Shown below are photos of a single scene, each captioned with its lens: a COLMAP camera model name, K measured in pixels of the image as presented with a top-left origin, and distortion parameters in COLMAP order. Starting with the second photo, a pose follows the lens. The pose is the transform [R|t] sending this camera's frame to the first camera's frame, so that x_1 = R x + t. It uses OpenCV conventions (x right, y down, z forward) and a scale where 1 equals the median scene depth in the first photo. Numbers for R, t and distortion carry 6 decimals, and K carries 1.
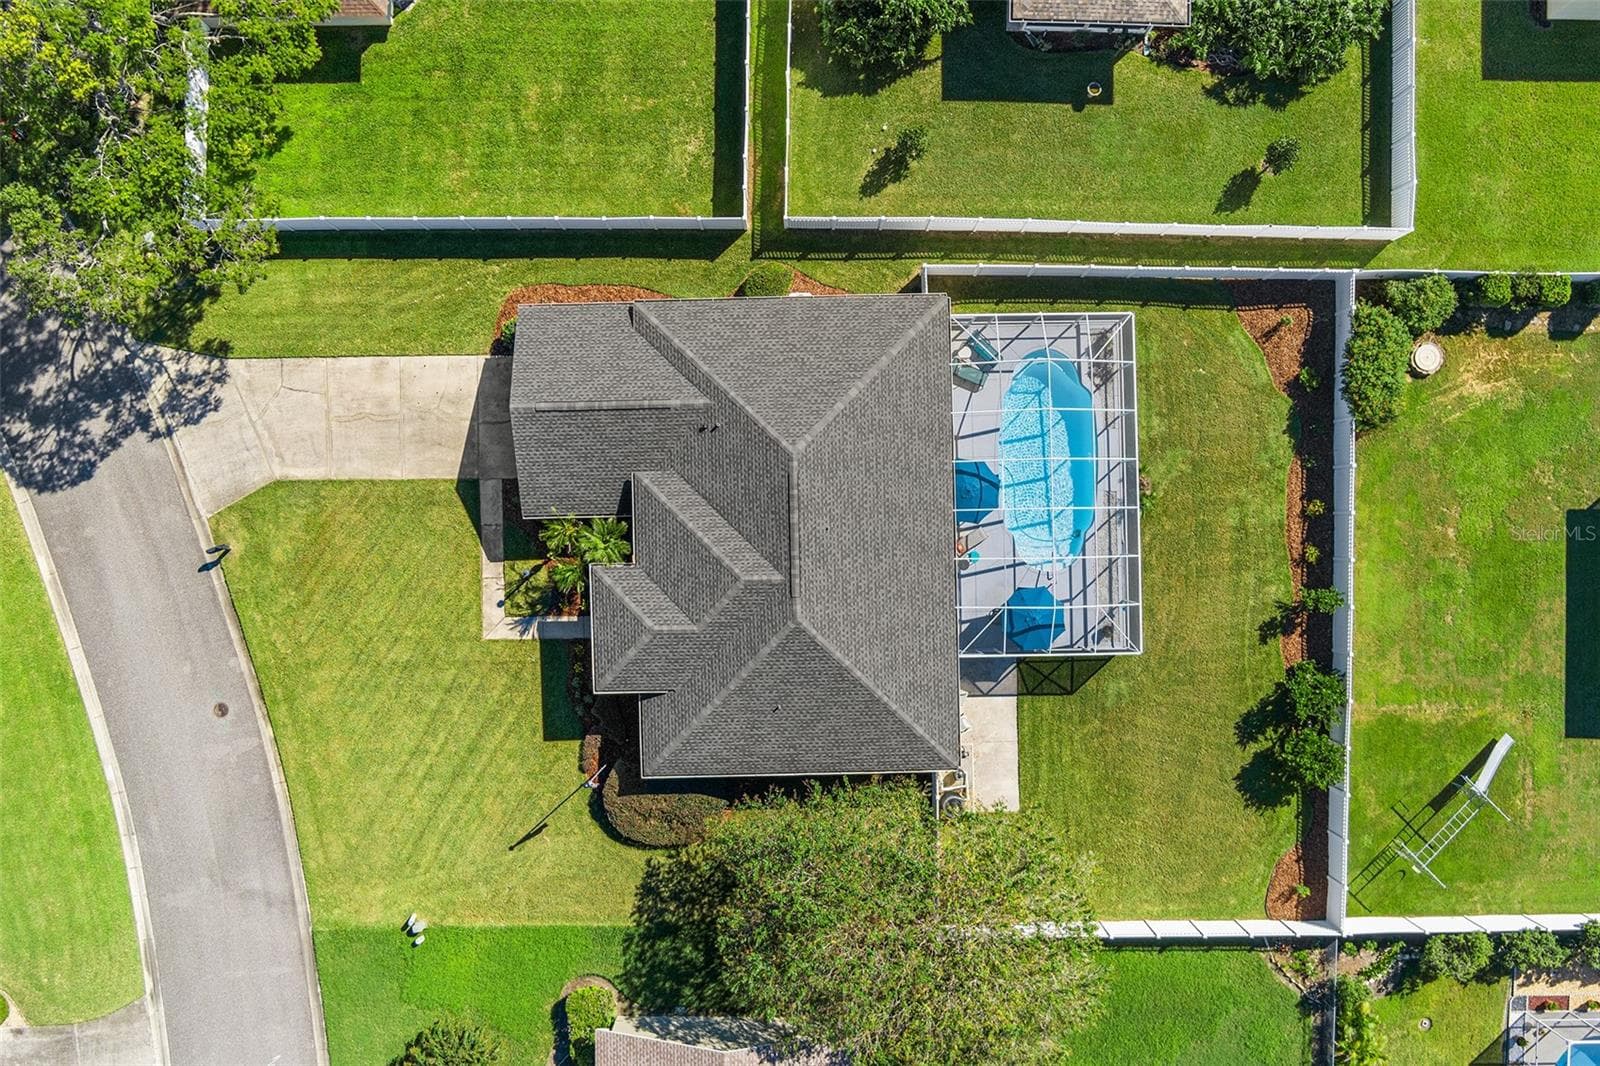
lens RADIAL K [[1333.0, 0, 800.0], [0, 1333.0, 533.0], [0, 0, 1]] dist [-0.063519, 0.001459]
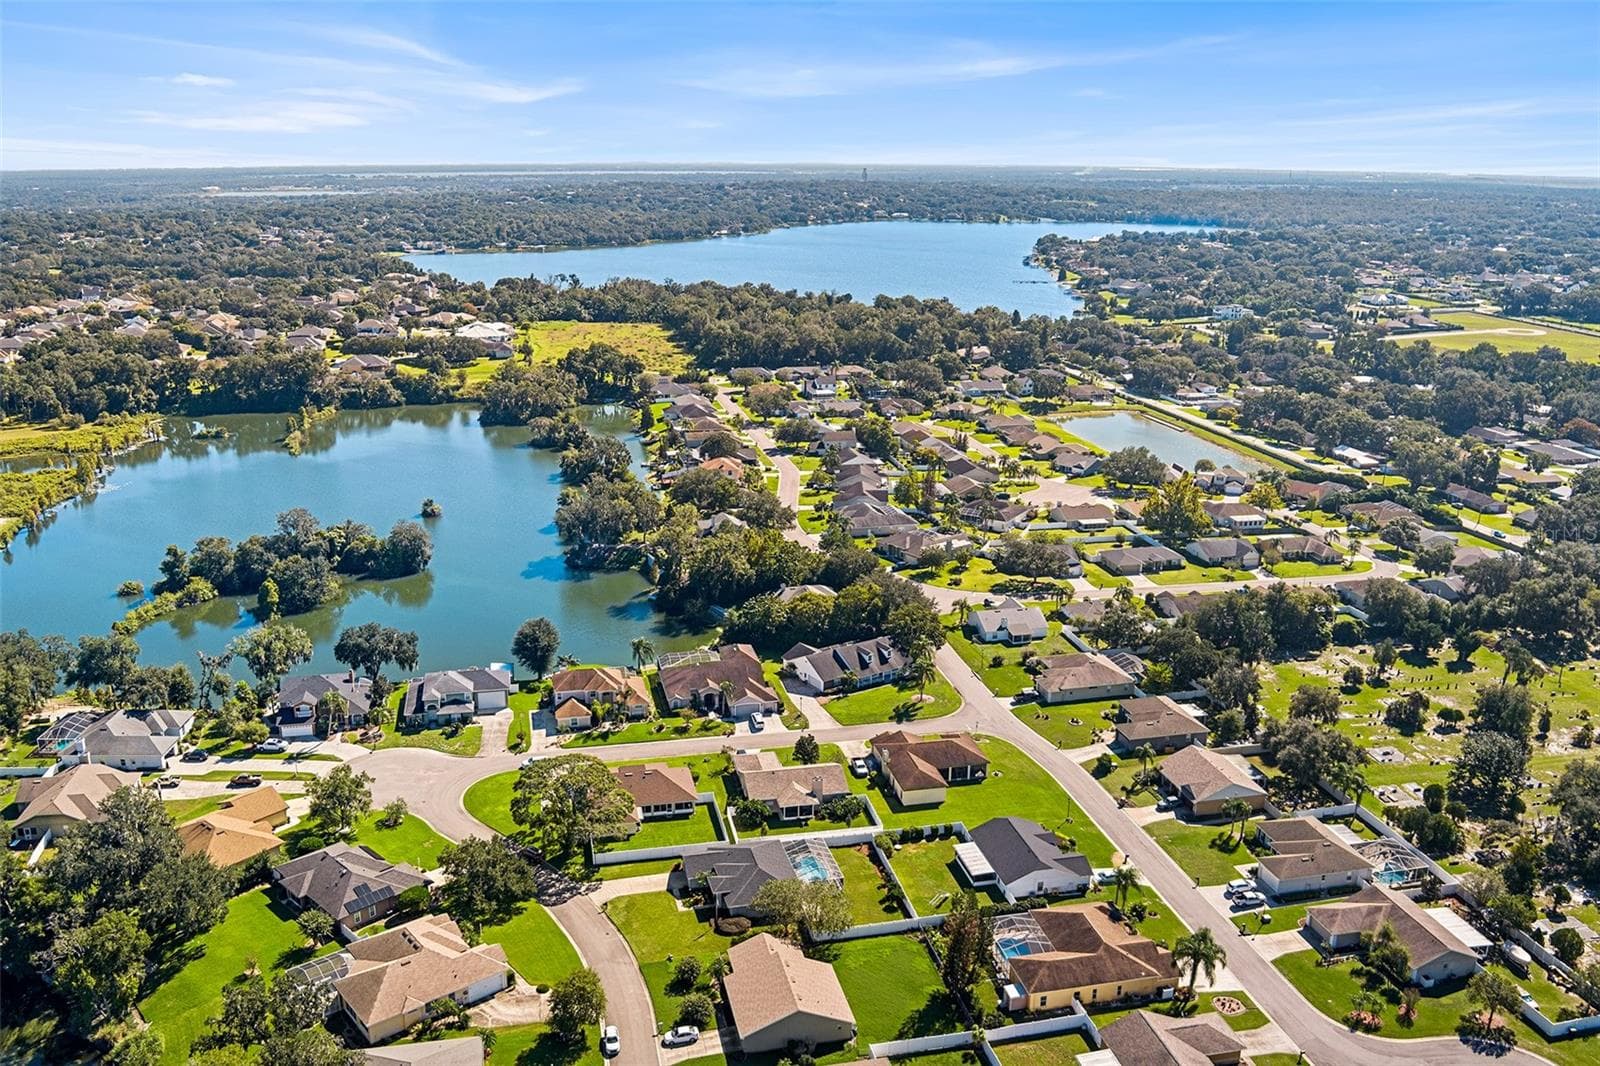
lens RADIAL K [[1333.0, 0, 800.0], [0, 1333.0, 533.0], [0, 0, 1]] dist [-0.063519, 0.001459]
pose [[0.977017, -0.048431, 0.207589, -0.629690], [0.212968, 0.263462, -0.940868, 3.412219], [-0.009125, 0.963453, 0.267721, -1.042884]]
